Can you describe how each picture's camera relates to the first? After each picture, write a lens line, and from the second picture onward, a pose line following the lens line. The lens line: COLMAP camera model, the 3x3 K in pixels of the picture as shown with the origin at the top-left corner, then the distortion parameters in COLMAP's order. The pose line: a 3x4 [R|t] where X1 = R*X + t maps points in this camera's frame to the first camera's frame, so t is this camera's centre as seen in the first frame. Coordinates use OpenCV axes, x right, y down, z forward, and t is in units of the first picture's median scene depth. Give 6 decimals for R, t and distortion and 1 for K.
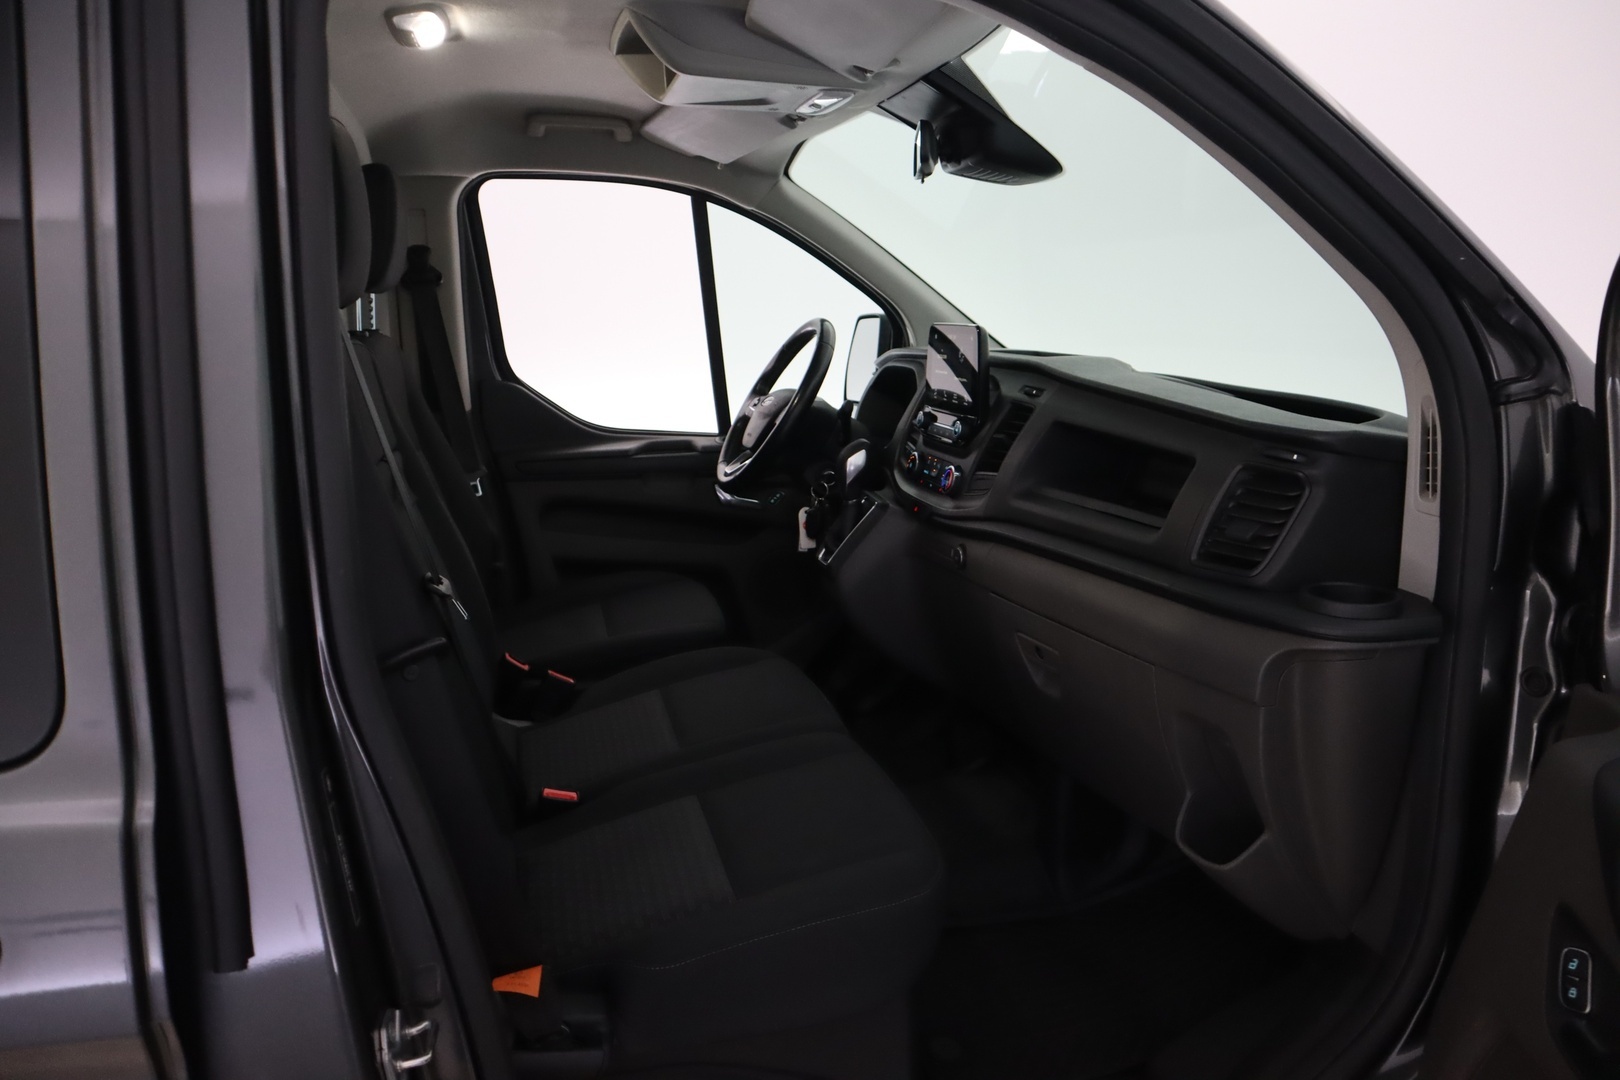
lens RADIAL K [[1118.9, 0, 817.0], [0, 1118.9, 549.6], [0, 0, 1]] dist [-0.121049, 0.065422]
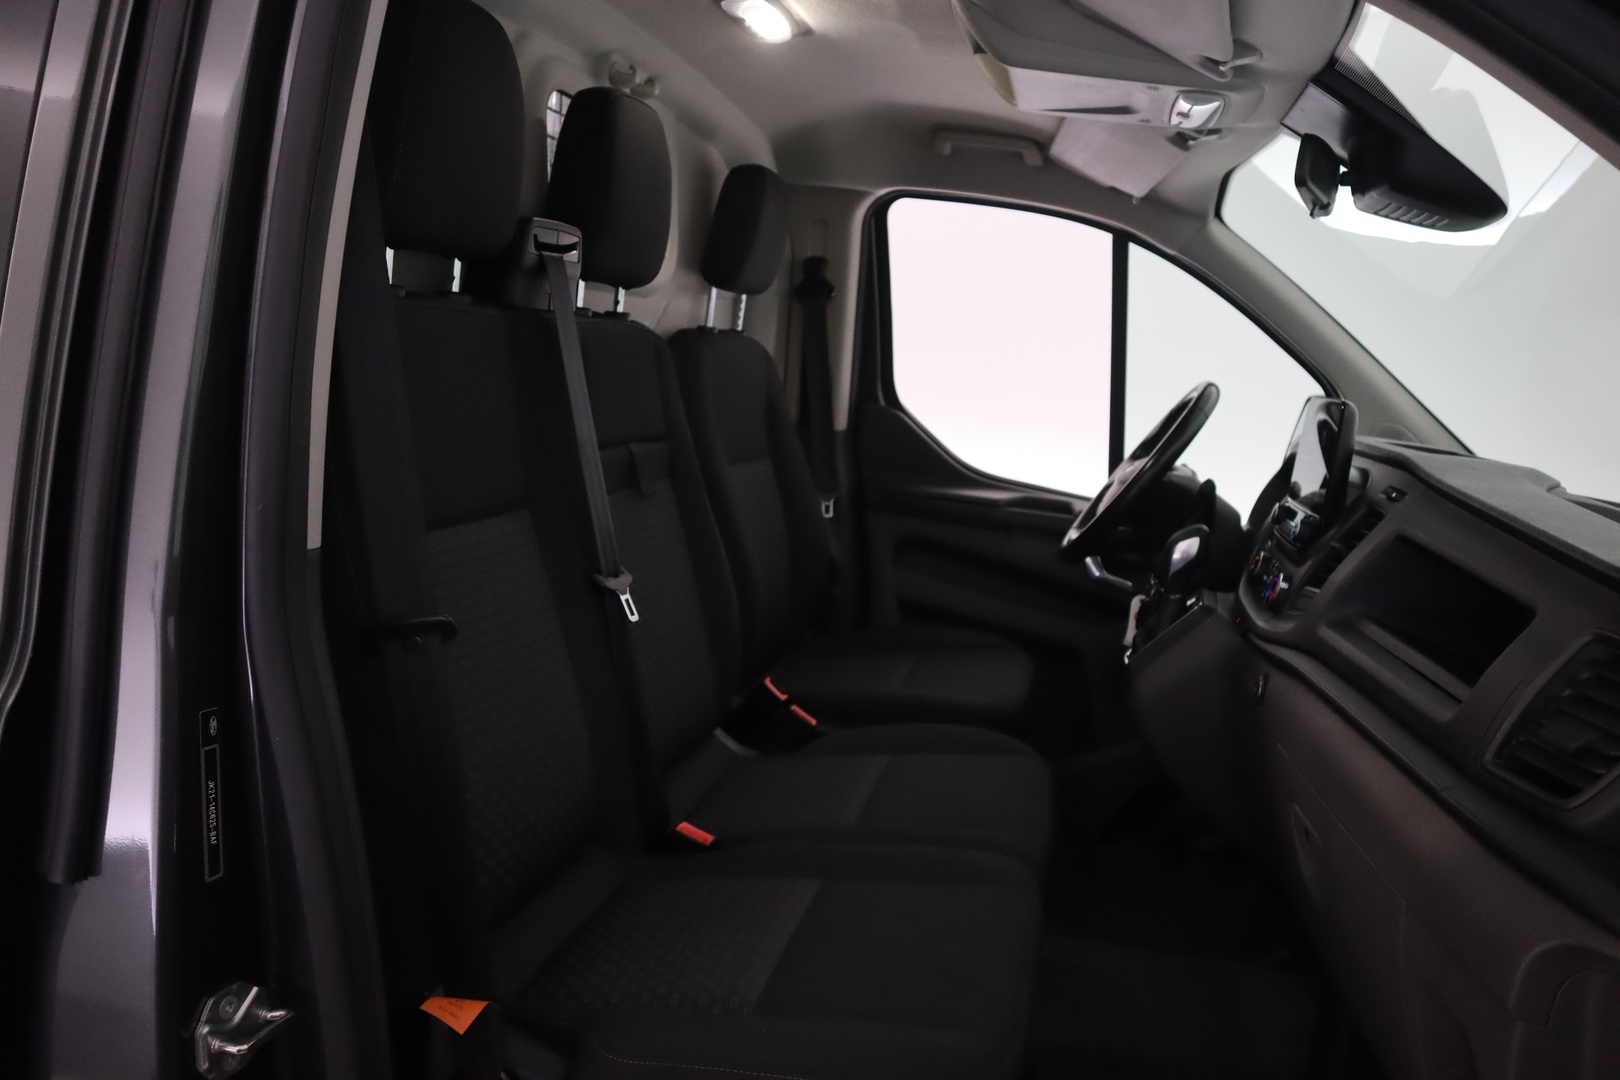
lens RADIAL K [[1118.9, 0, 817.0], [0, 1118.9, 549.6], [0, 0, 1]] dist [-0.121049, 0.065422]
pose [[0.874549, 0.188044, -0.446994, 0.158866], [-0.213198, 0.976990, -0.006119, -0.015405], [0.435558, 0.100650, 0.894516, 0.150493]]
